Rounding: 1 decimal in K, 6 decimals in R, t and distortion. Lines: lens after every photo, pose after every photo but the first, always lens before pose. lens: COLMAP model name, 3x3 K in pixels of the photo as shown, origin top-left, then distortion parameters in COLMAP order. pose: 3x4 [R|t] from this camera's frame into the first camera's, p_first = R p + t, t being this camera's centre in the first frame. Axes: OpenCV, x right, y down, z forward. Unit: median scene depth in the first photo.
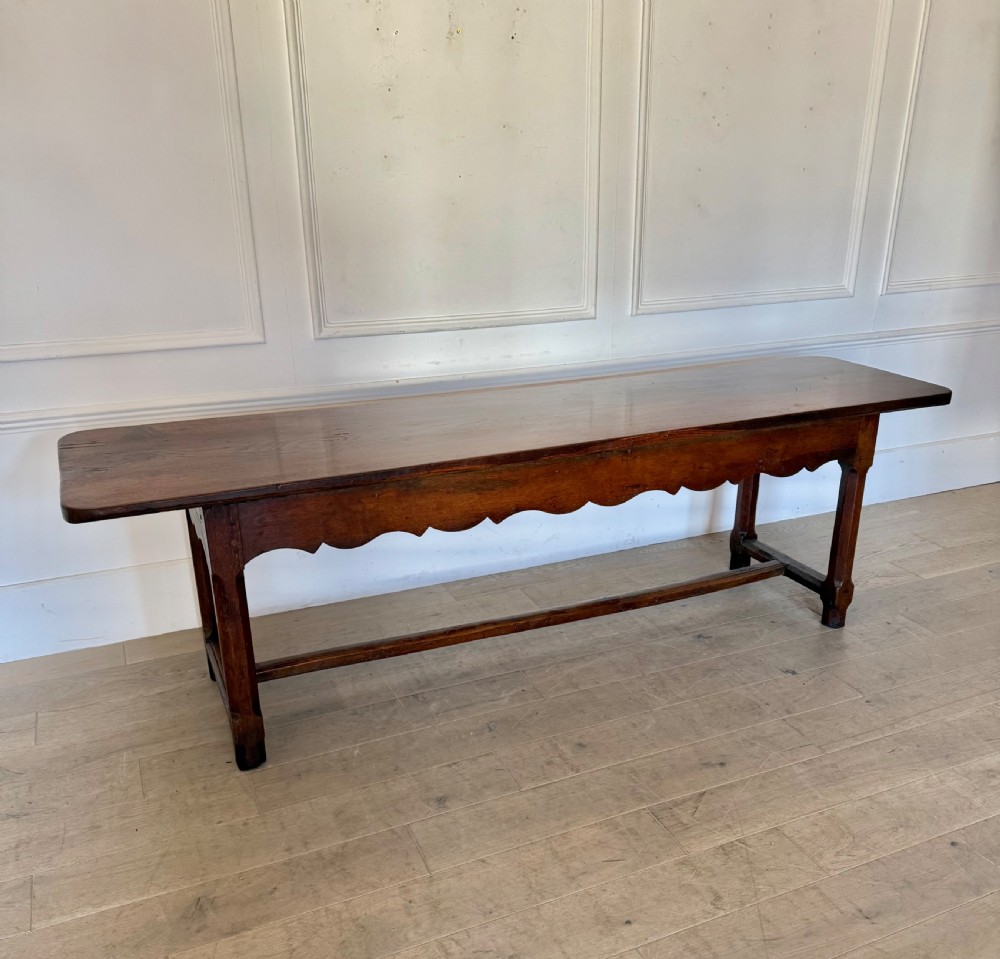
lens RADIAL K [[942.9, 0, 505.6], [0, 942.9, 541.1], [0, 0, 1]] dist [0.052642, 0.000000]
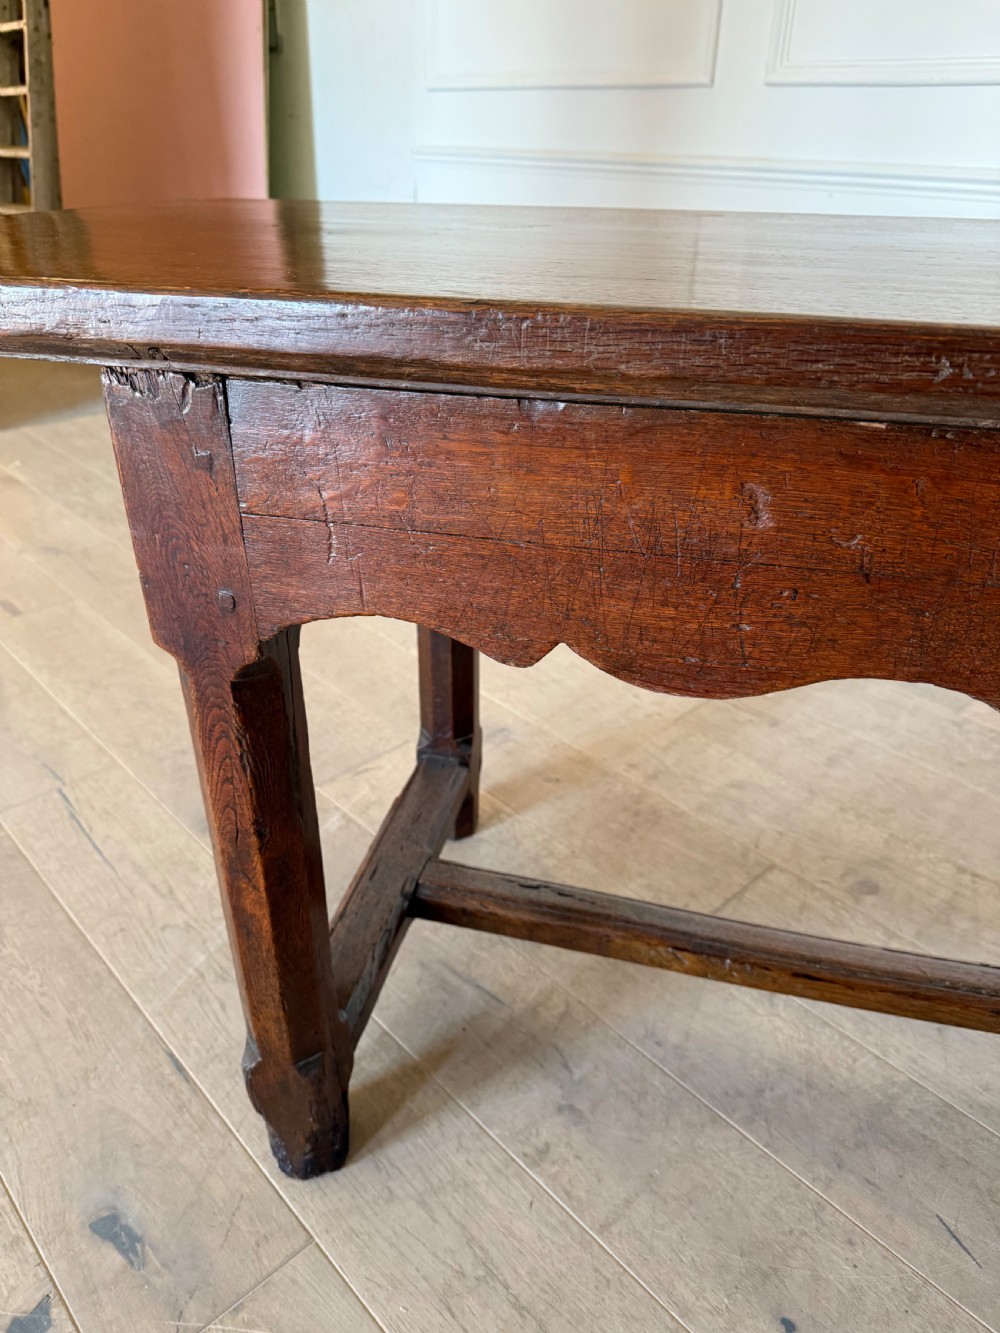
lens RADIAL K [[953.2, 0, 495.0], [0, 953.2, 672.5], [0, 0, 1]] dist [0.019148, -0.029662]
pose [[0.328146, 0.480028, -0.813568, 0.213786], [-0.365450, 0.858707, 0.359260, 0.051932], [0.871072, 0.179429, 0.457207, 0.503127]]
